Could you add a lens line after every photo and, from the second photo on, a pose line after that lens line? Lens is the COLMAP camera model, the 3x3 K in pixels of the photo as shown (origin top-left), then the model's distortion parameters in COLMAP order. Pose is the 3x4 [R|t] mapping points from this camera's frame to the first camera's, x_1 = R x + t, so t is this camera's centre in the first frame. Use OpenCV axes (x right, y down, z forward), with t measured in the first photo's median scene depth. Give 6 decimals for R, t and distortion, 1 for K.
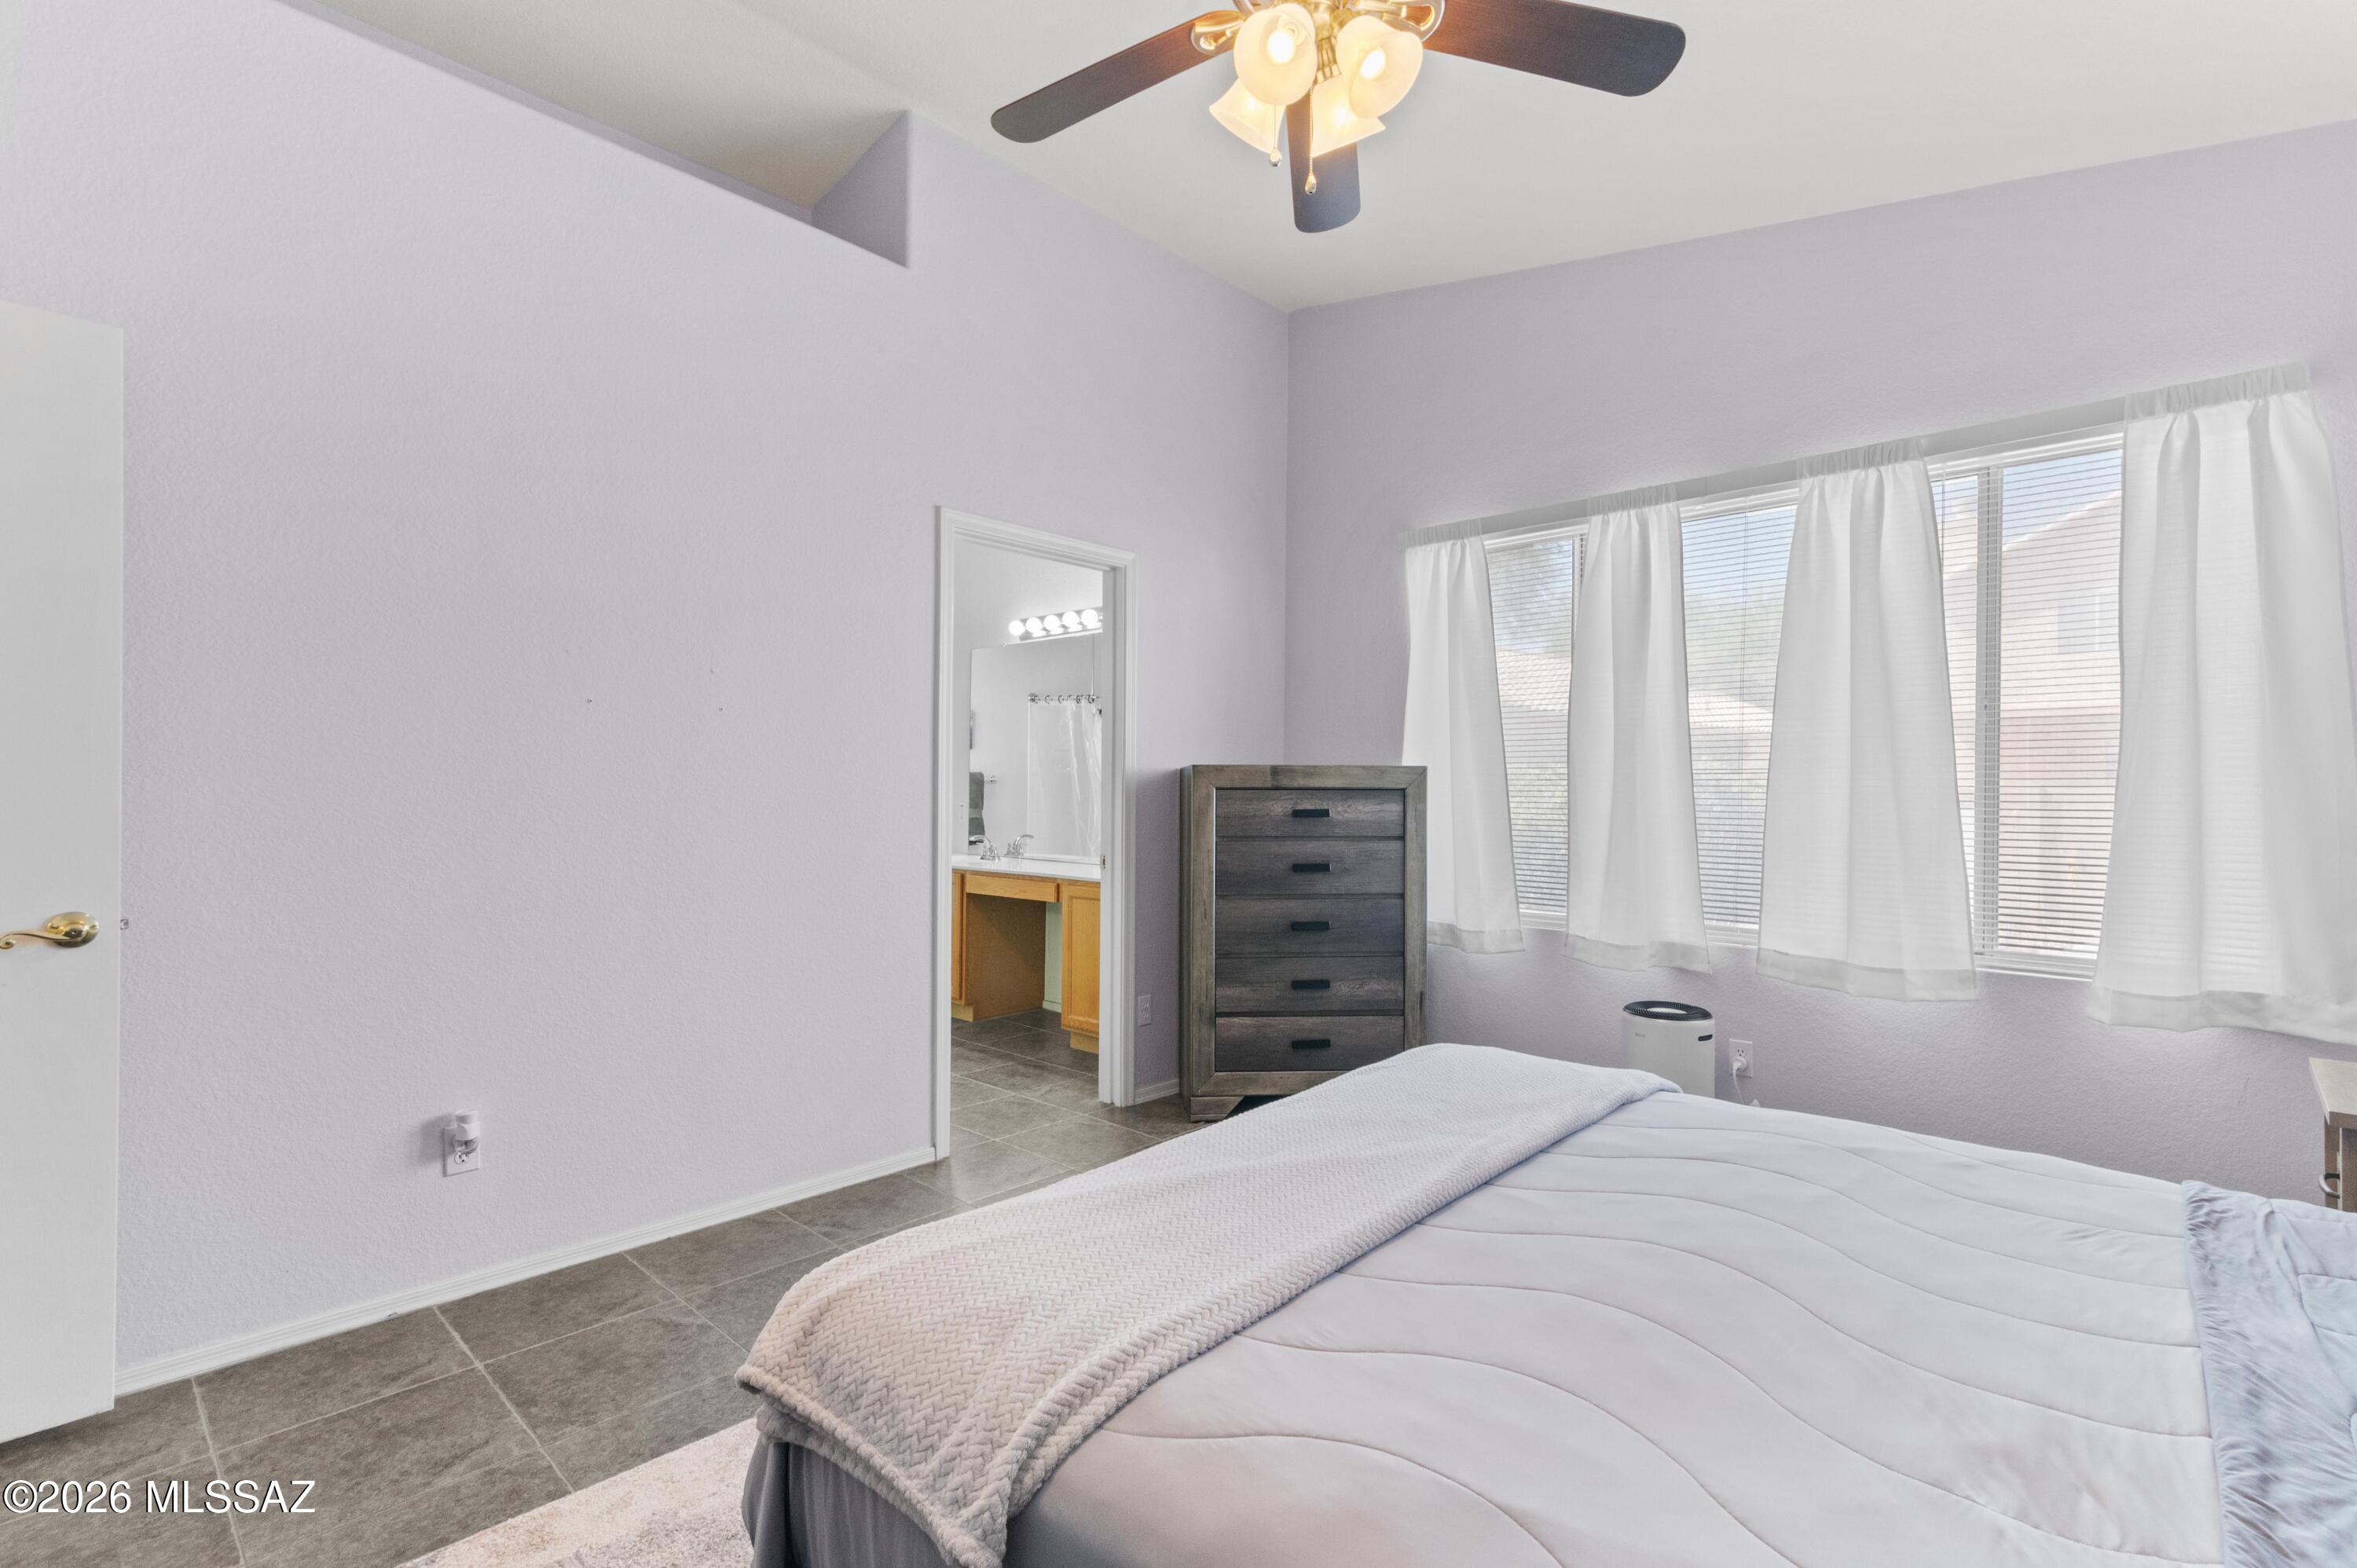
lens RADIAL K [[1069.1, 0, 1189.2], [0, 1069.1, 785.4], [0, 0, 1]] dist [0.012170, -0.001373]
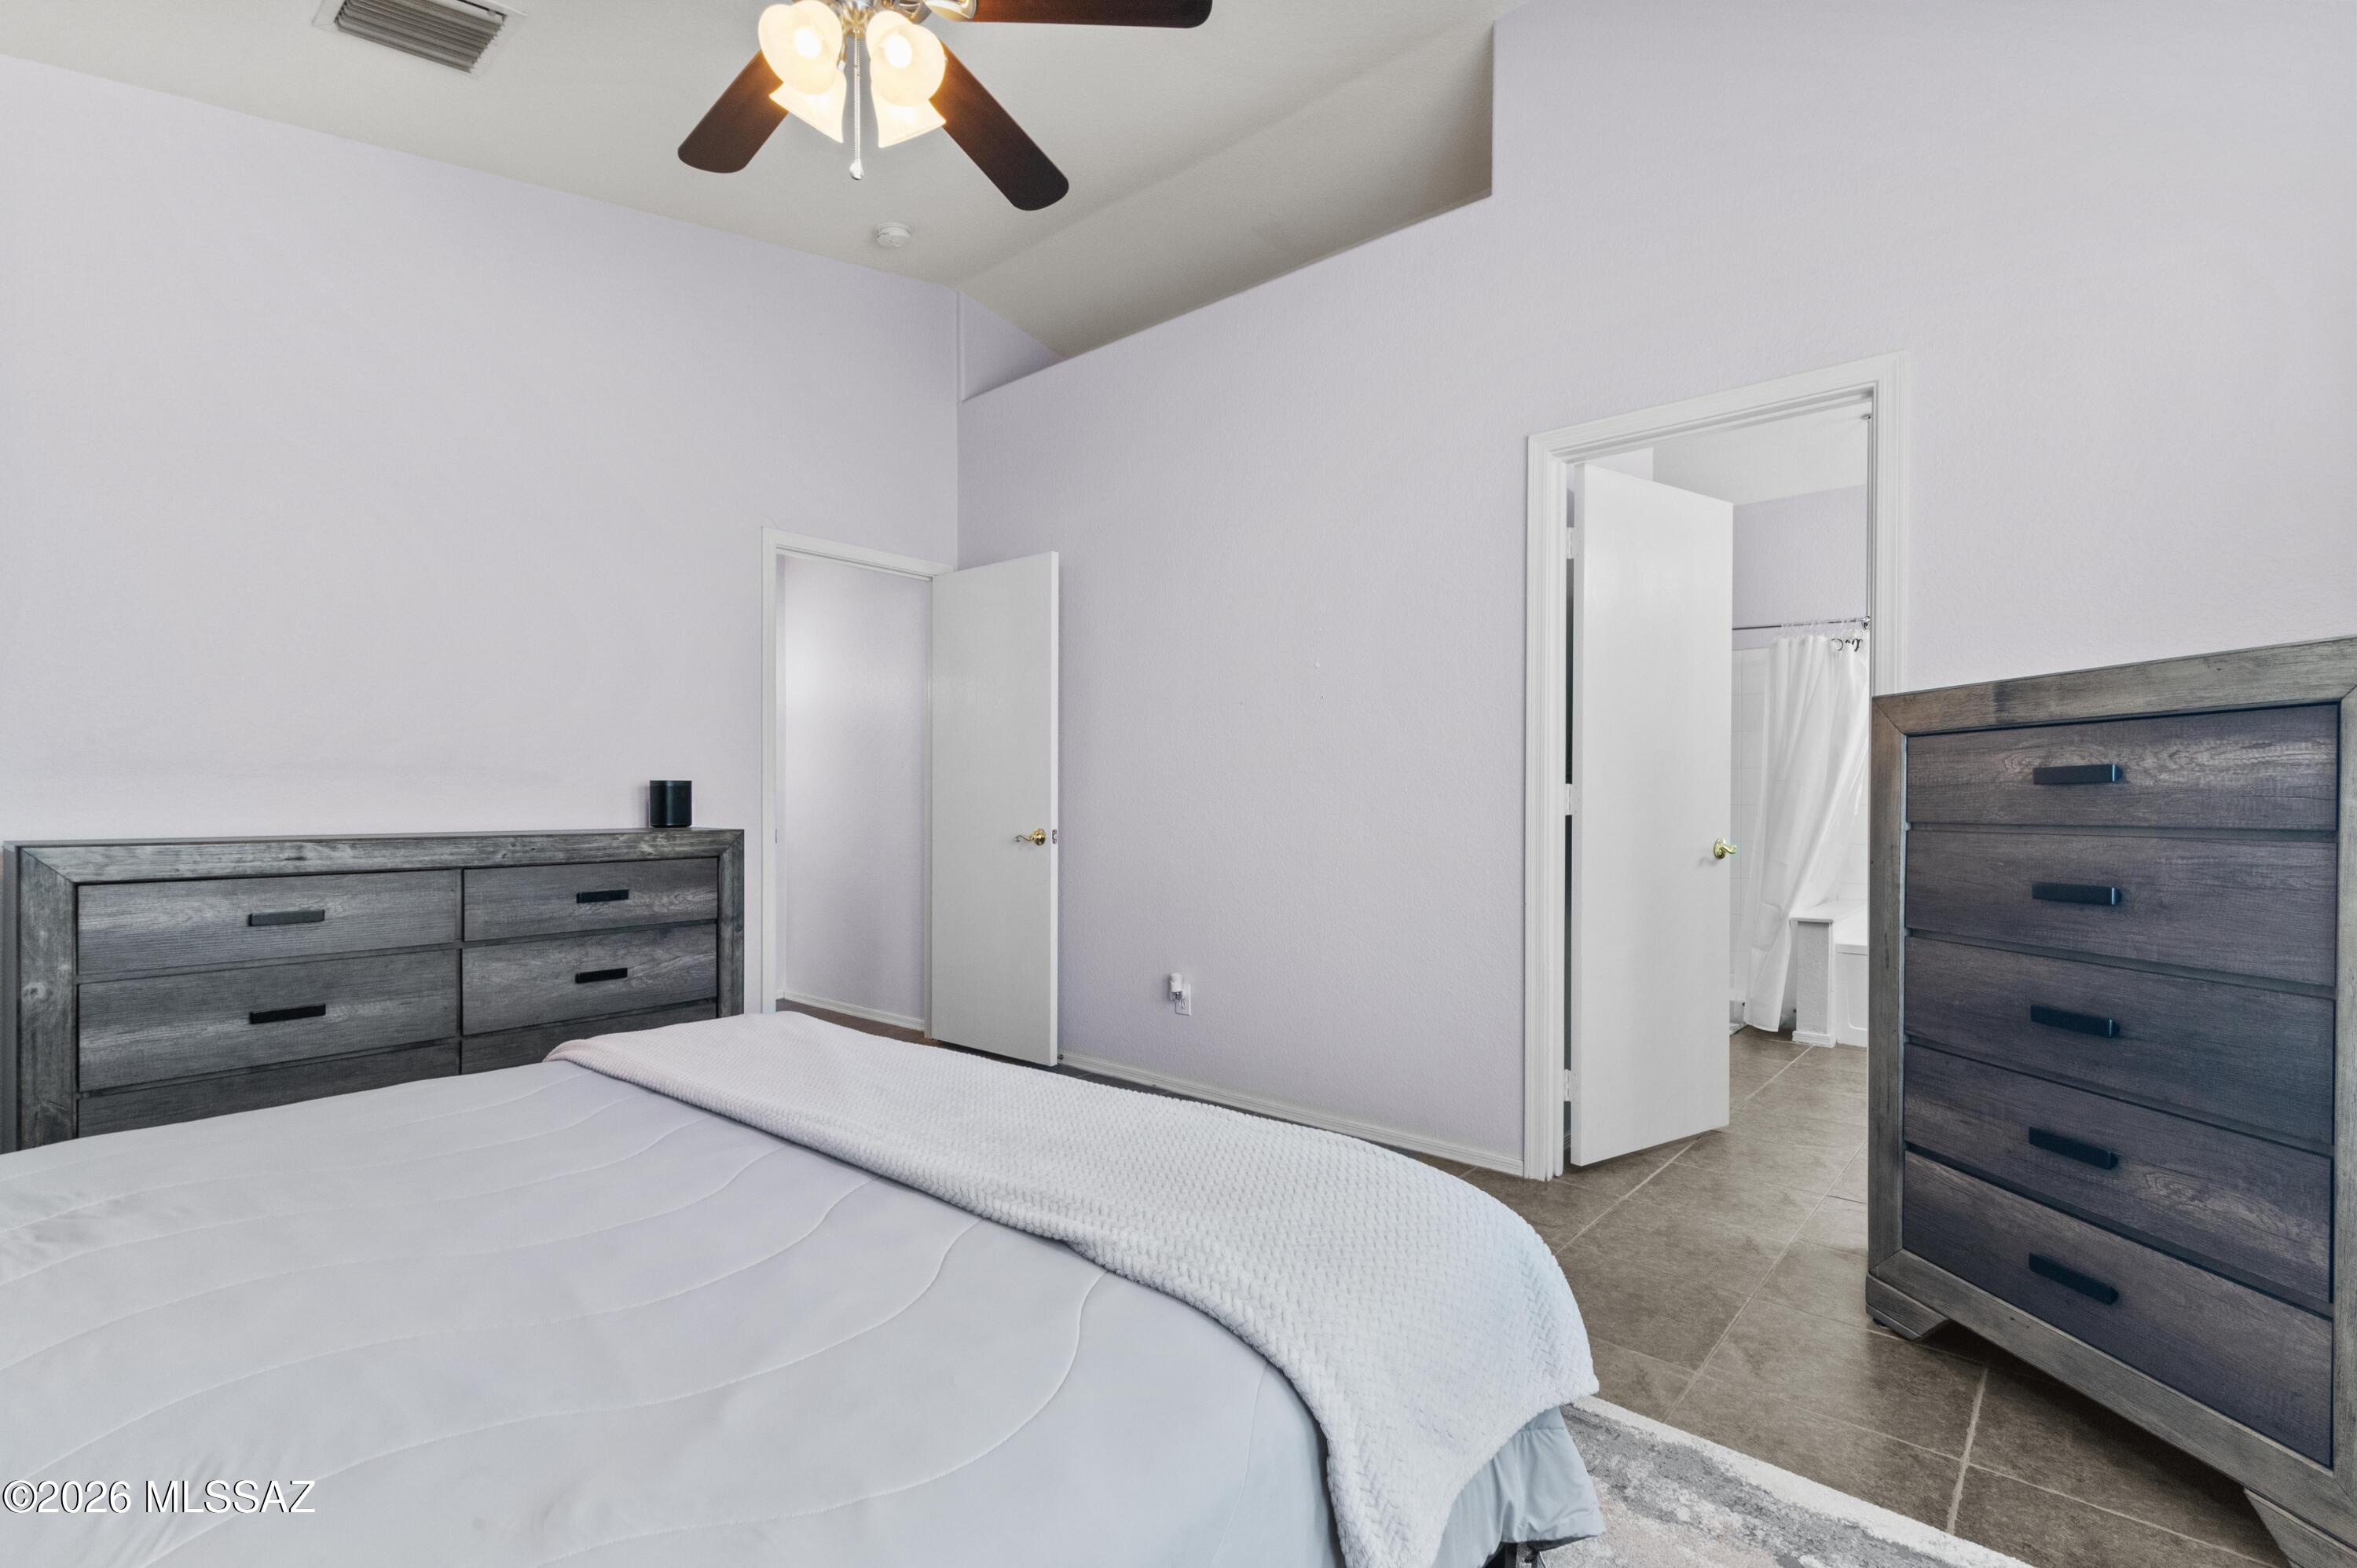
lens RADIAL K [[1069.1, 0, 1170.5], [0, 1069.1, 796.0], [0, 0, 1]] dist [0.012170, -0.001373]
pose [[0.038056, -0.010466, -0.999221, 0.560677], [0.004536, 0.999937, -0.010301, 0.038085], [0.999265, -0.004141, 0.038101, 0.595599]]
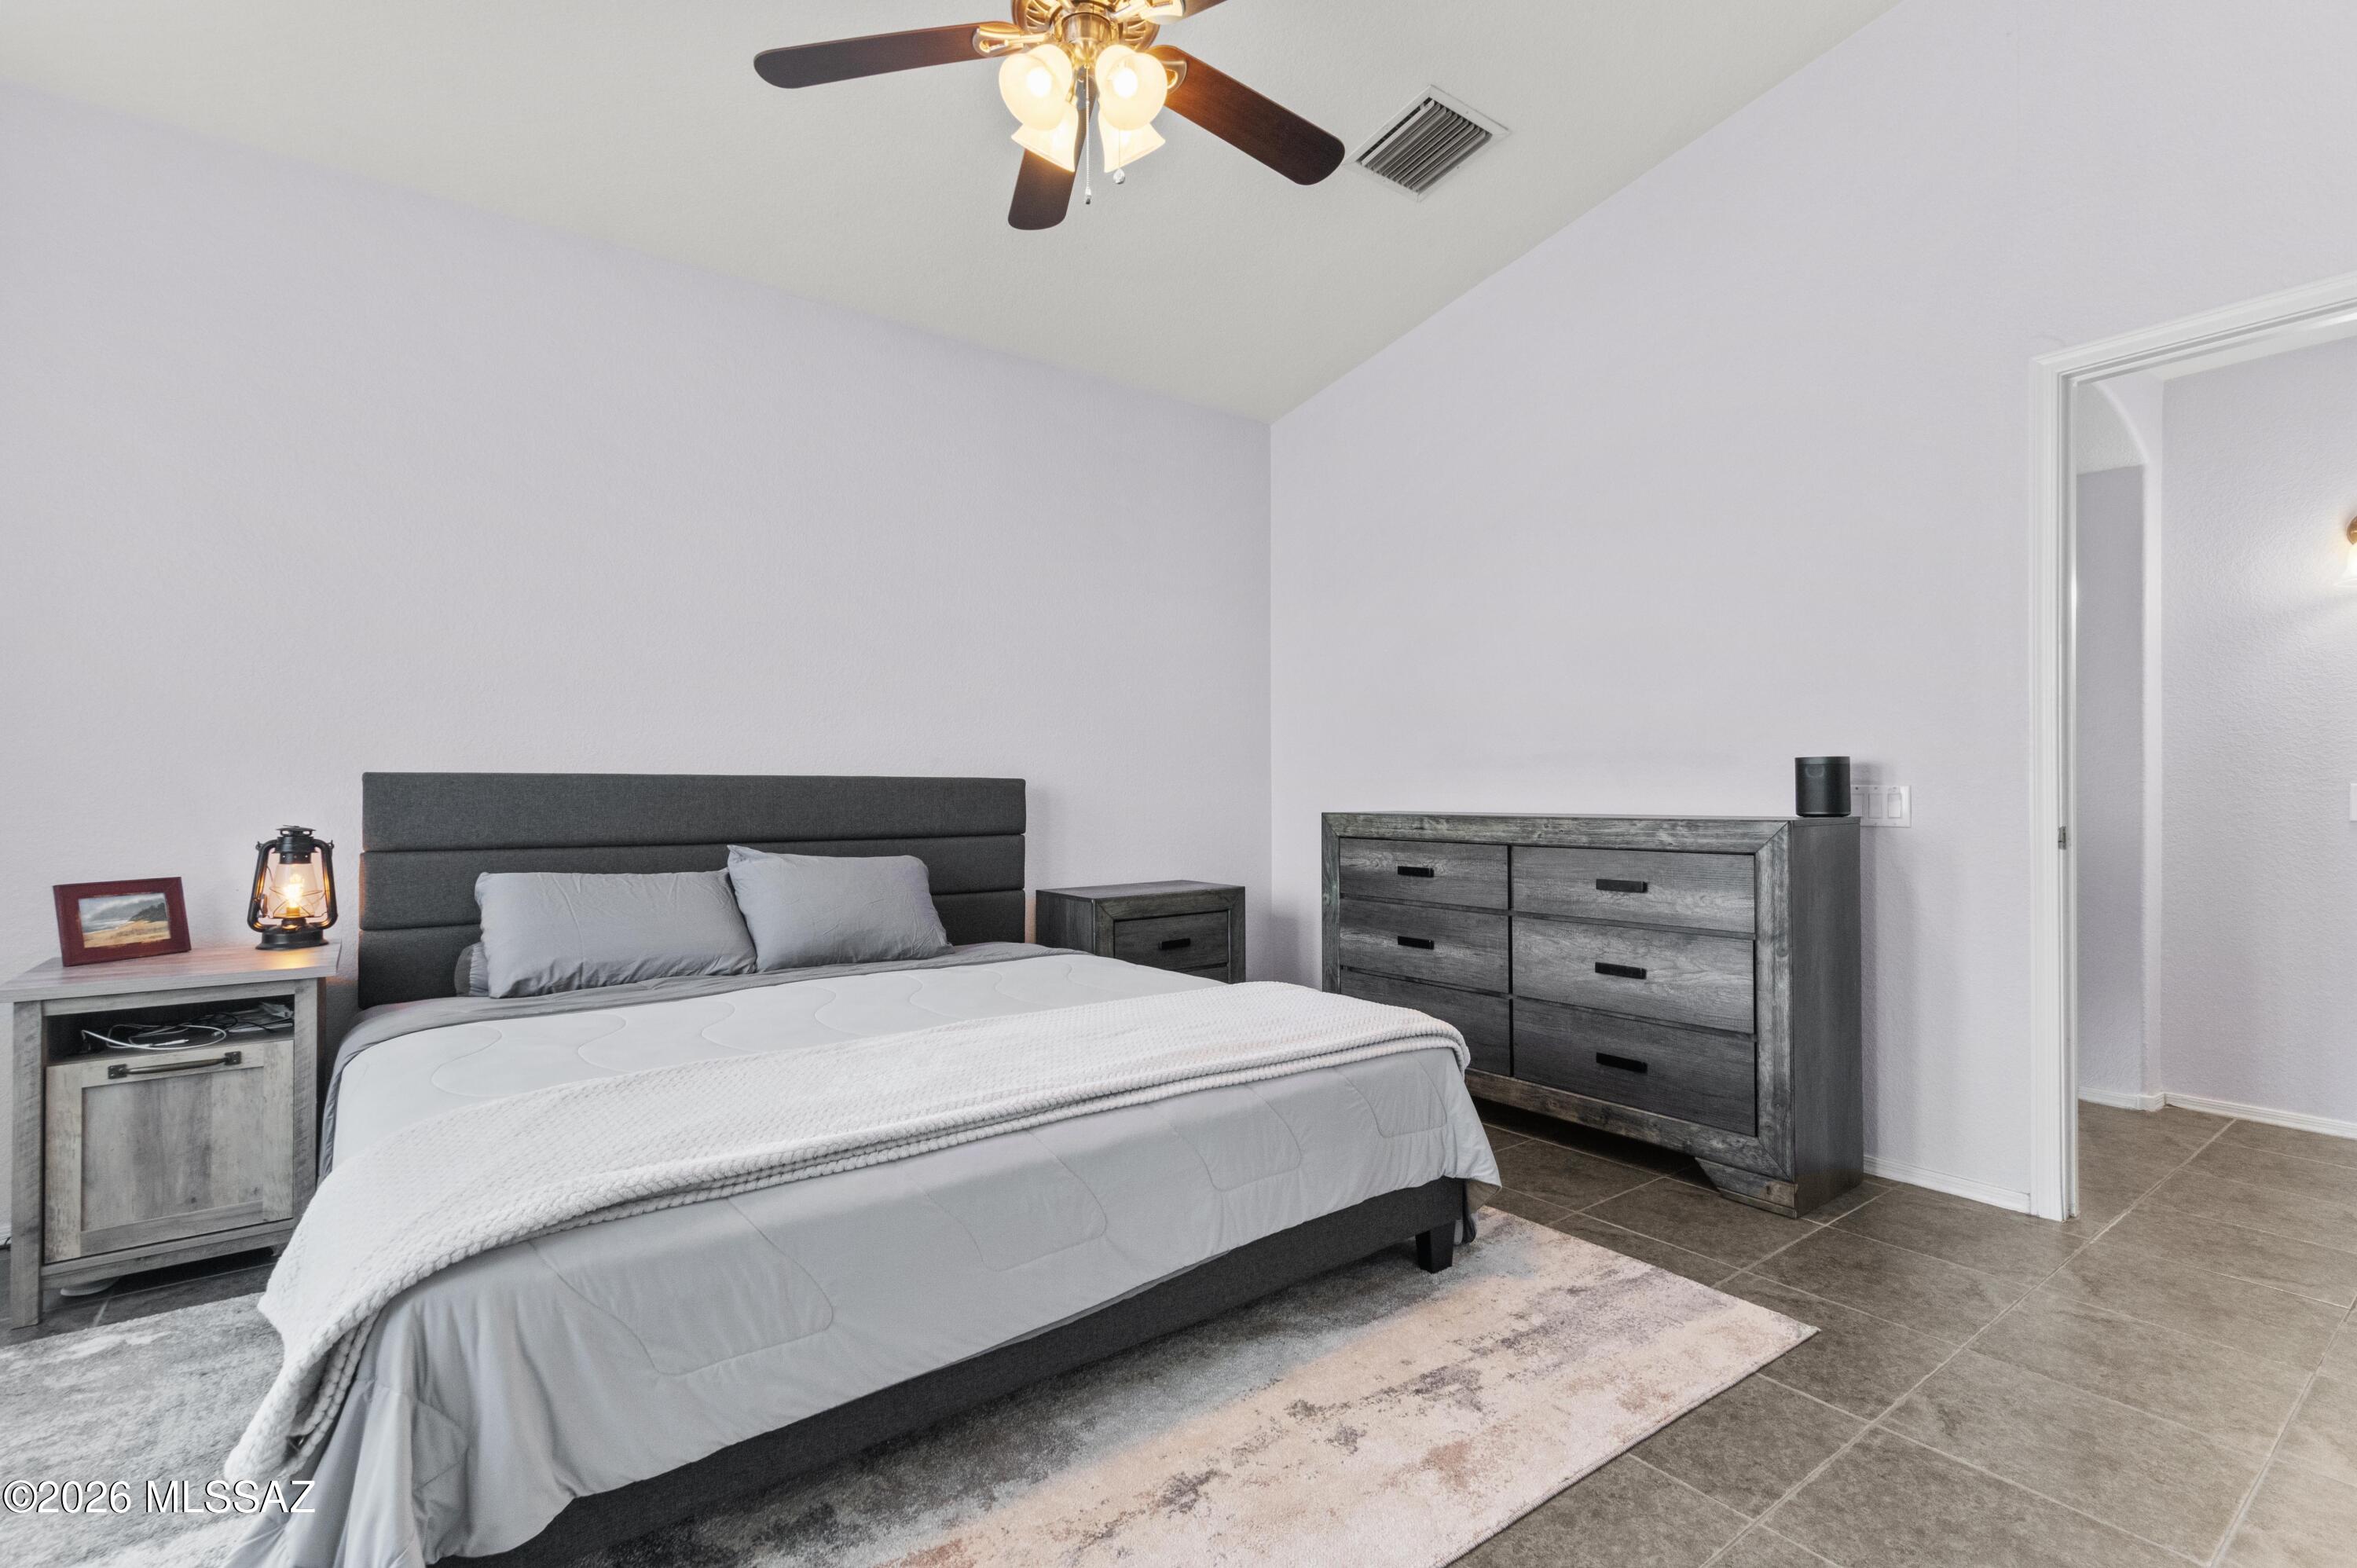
lens RADIAL K [[1069.1, 0, 1178.3], [0, 1069.1, 791.9], [0, 0, 1]] dist [0.012170, -0.001373]
pose [[-0.983330, -0.003087, 0.181805, -0.091339], [-0.004457, 0.999965, -0.007125, 0.044066], [-0.181776, -0.007816, -0.983309, 0.992848]]
